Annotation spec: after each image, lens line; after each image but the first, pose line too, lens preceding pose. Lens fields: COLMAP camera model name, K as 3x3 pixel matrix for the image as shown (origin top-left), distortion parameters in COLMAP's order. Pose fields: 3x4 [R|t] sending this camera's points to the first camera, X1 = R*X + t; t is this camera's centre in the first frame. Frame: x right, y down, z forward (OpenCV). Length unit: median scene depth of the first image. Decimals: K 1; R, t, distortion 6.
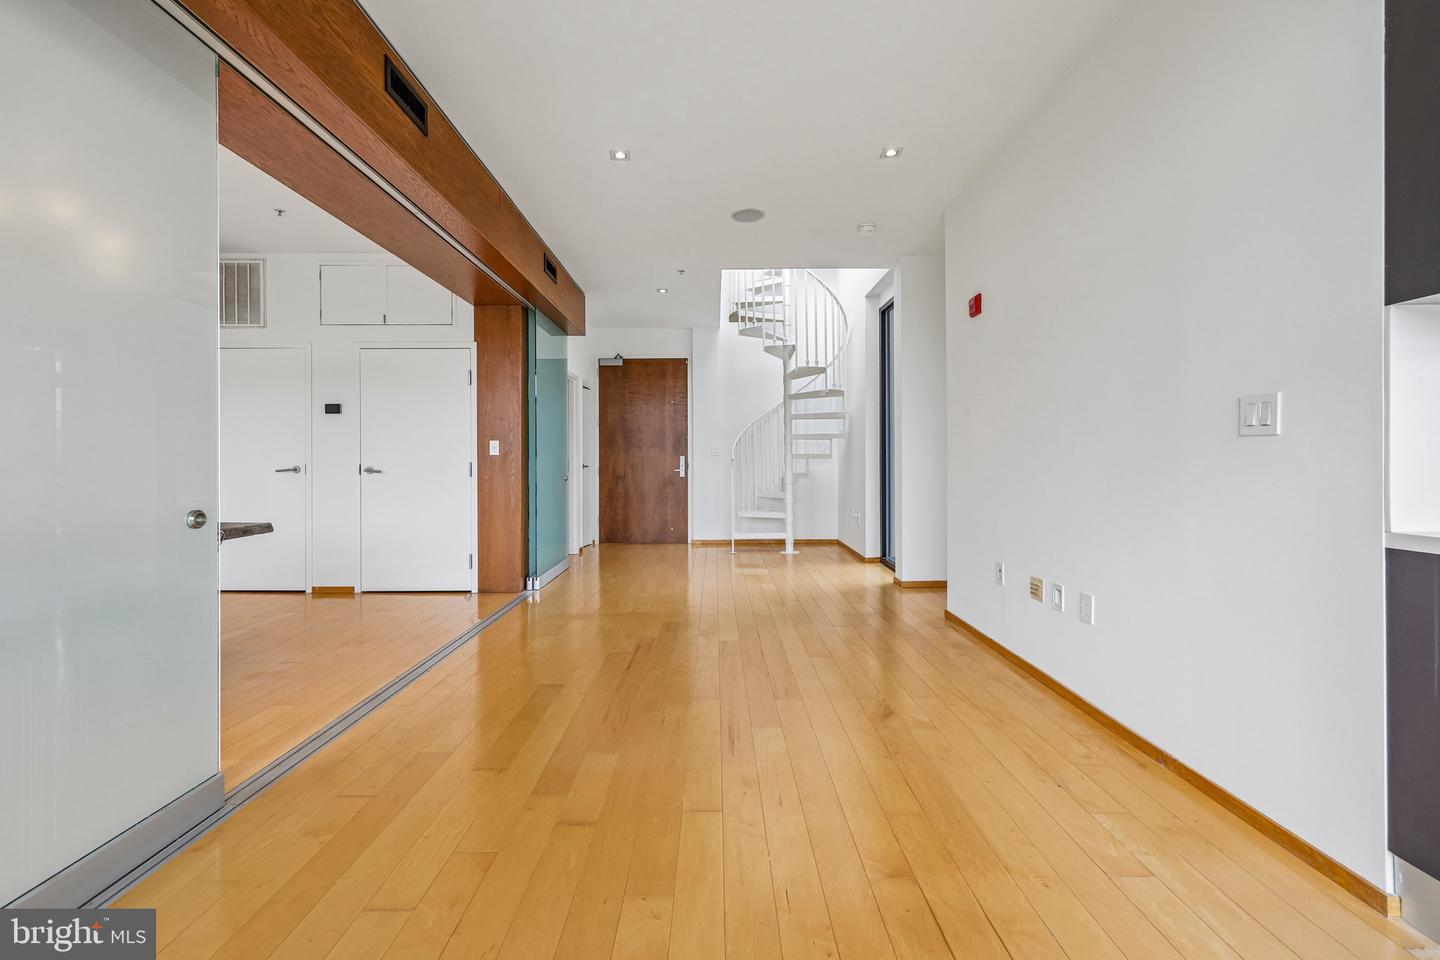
lens RADIAL K [[604.9, 0, 719.0], [0, 604.9, 458.0], [0, 0, 1]] dist [0.002530, -0.000156]
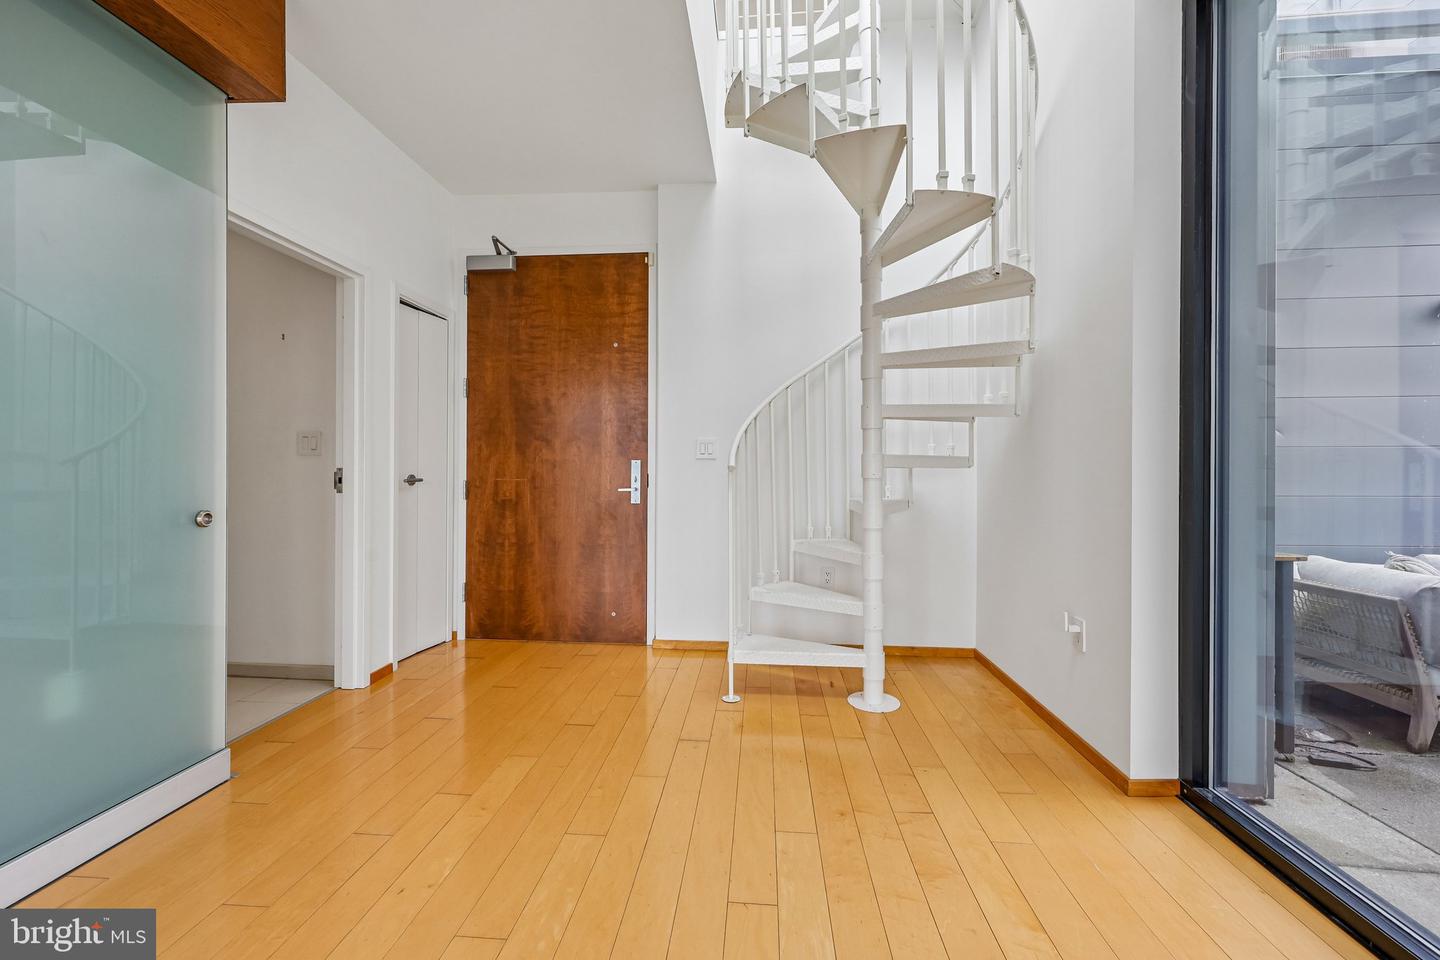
lens RADIAL K [[582.0, 0, 716.6], [0, 582.0, 468.6], [0, 0, 1]] dist [-0.004597, 0.001041]
pose [[0.996042, 0.007835, -0.088541, 0.050989], [-0.007621, 0.999967, 0.002746, 0.002462], [0.088560, -0.002061, 0.996069, 0.663425]]
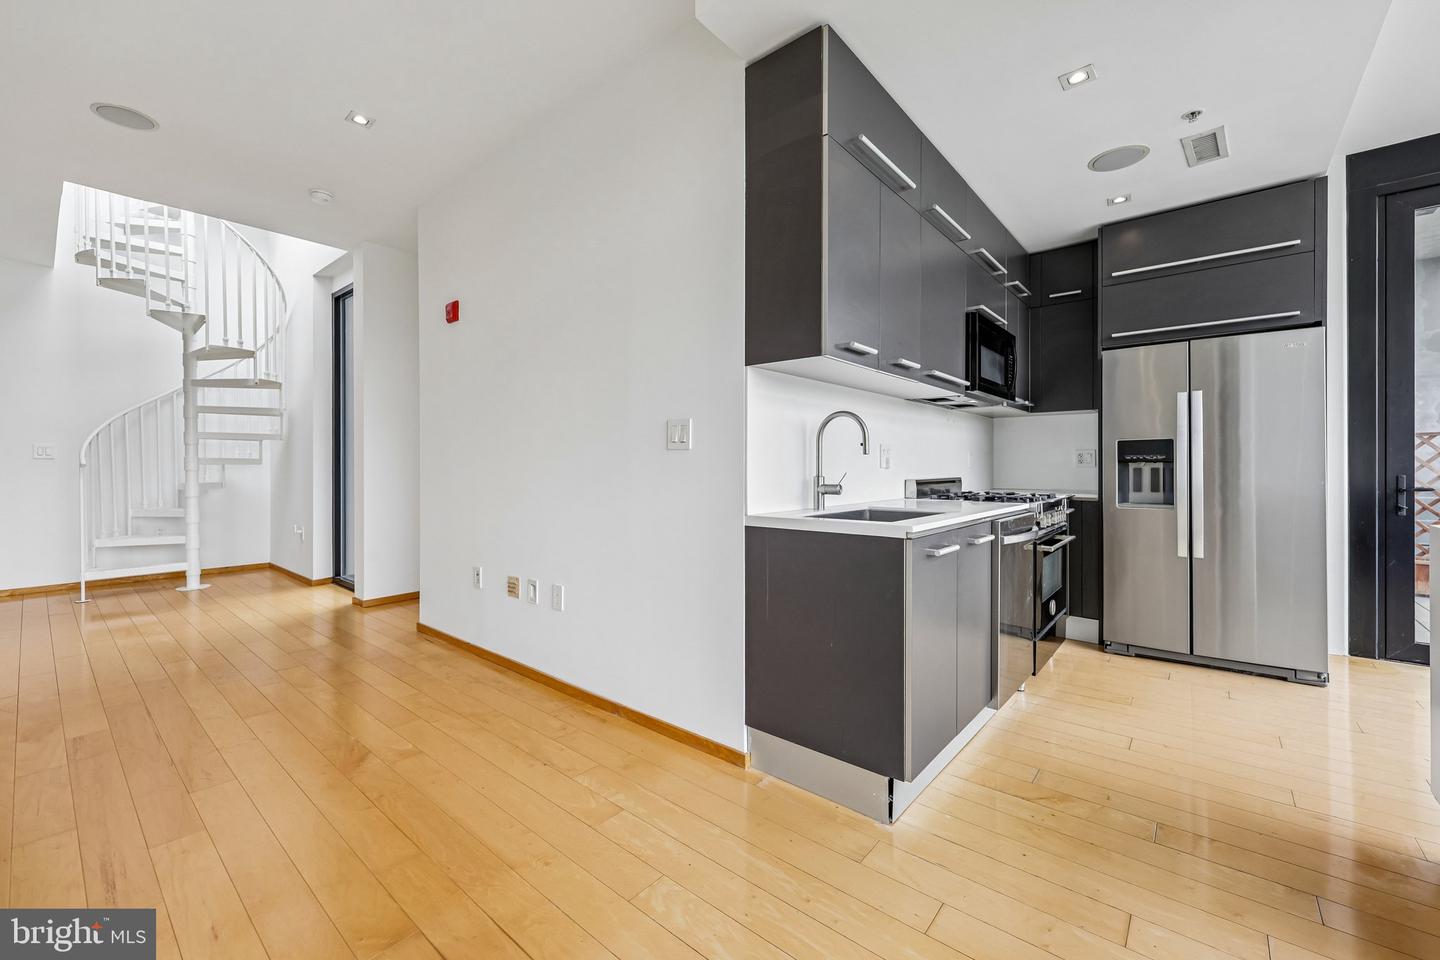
lens RADIAL K [[582.0, 0, 722.9], [0, 582.0, 467.8], [0, 0, 1]] dist [-0.004597, 0.001041]
pose [[0.646132, 0.001106, 0.763225, -0.010479], [-0.005368, 0.999981, 0.003096, -0.000249], [-0.763207, -0.006098, 0.646125, 0.023981]]
